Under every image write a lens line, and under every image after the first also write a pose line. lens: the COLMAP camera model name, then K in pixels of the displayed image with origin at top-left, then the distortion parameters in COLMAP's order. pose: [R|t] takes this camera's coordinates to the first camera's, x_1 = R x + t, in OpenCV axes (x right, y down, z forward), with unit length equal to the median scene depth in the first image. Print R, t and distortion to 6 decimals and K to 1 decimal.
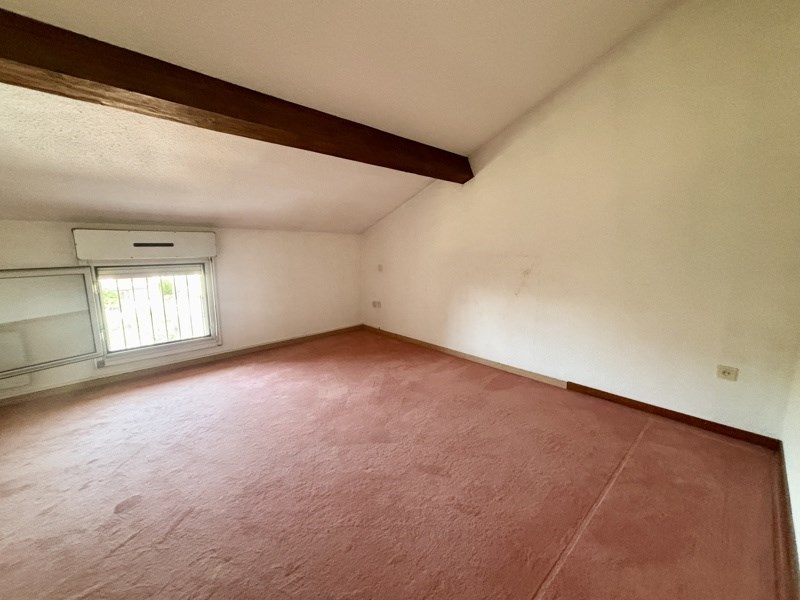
lens RADIAL K [[323.0, 0, 400.1], [0, 323.0, 302.4], [0, 0, 1]] dist [0.001278, 0.000113]
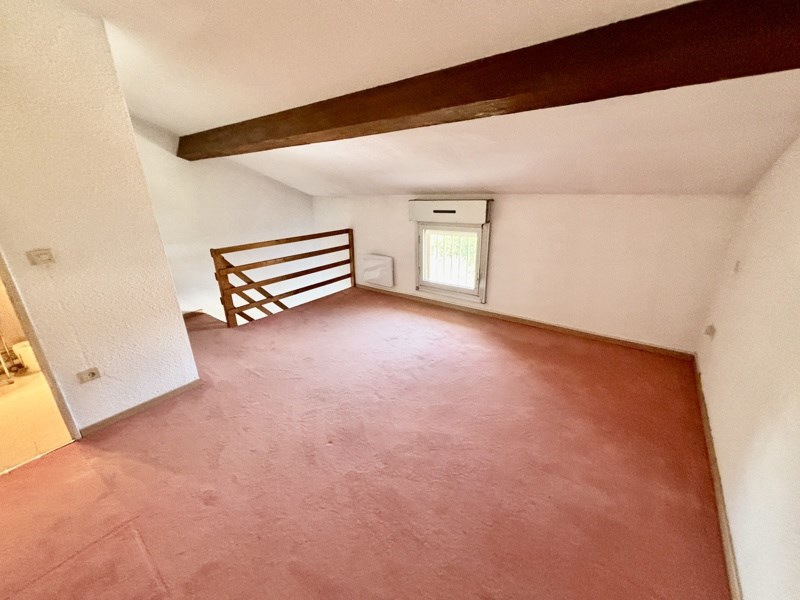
lens RADIAL K [[323.0, 0, 400.2], [0, 323.0, 296.7], [0, 0, 1]] dist [0.001278, 0.000113]
pose [[0.172777, 0.308077, -0.935541, 0.480264], [-0.146405, 0.947307, 0.284913, -0.184466], [0.974019, 0.087741, 0.208777, 0.551732]]
